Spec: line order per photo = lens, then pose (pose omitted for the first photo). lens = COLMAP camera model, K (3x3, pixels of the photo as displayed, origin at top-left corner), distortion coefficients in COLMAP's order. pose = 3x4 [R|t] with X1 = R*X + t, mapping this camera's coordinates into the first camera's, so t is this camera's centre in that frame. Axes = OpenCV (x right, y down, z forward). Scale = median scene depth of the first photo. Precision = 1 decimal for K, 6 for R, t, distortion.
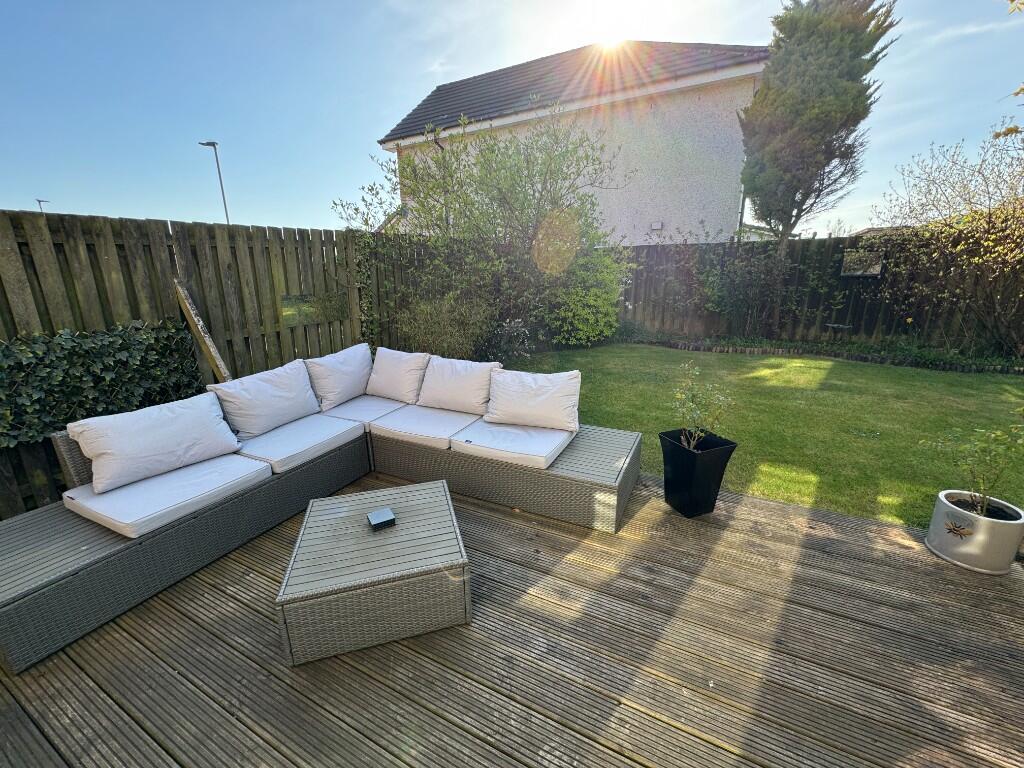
lens RADIAL K [[409.4, 0, 509.6], [0, 409.4, 382.0], [0, 0, 1]] dist [0.002810, 0.000286]
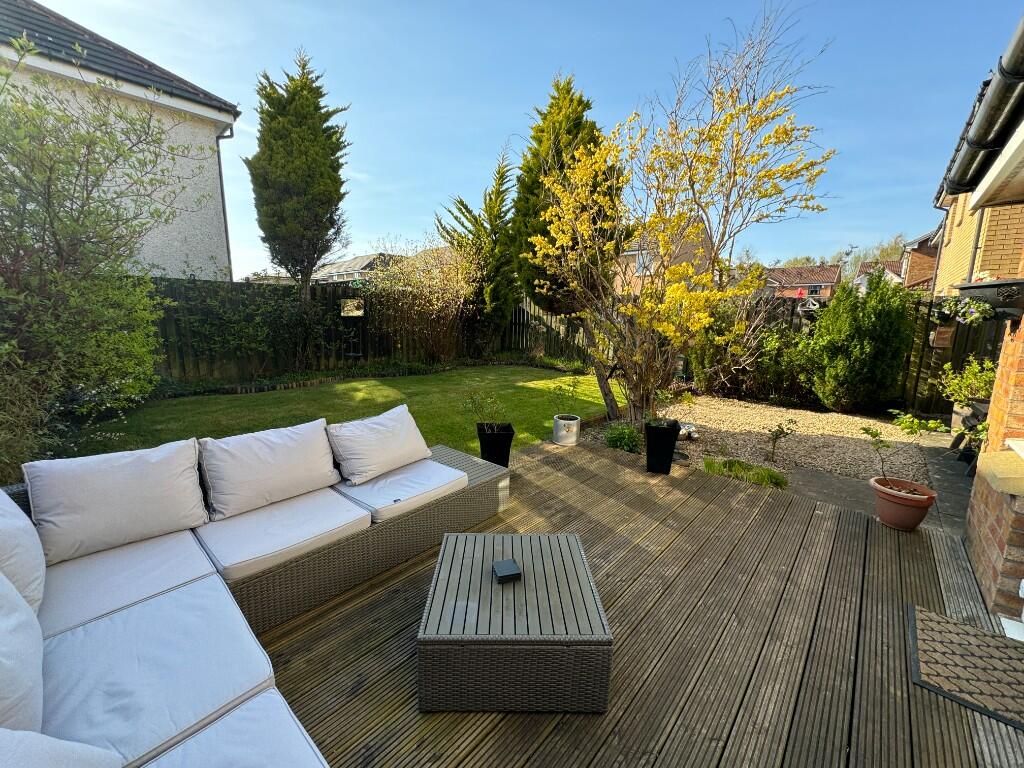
lens RADIAL K [[409.4, 0, 515.7], [0, 409.4, 379.3], [0, 0, 1]] dist [0.002810, 0.000286]
pose [[0.256720, -0.137988, 0.956585, -0.953191], [0.231162, 0.969795, 0.077857, -0.131992], [-0.938434, 0.201139, 0.280864, 0.521237]]
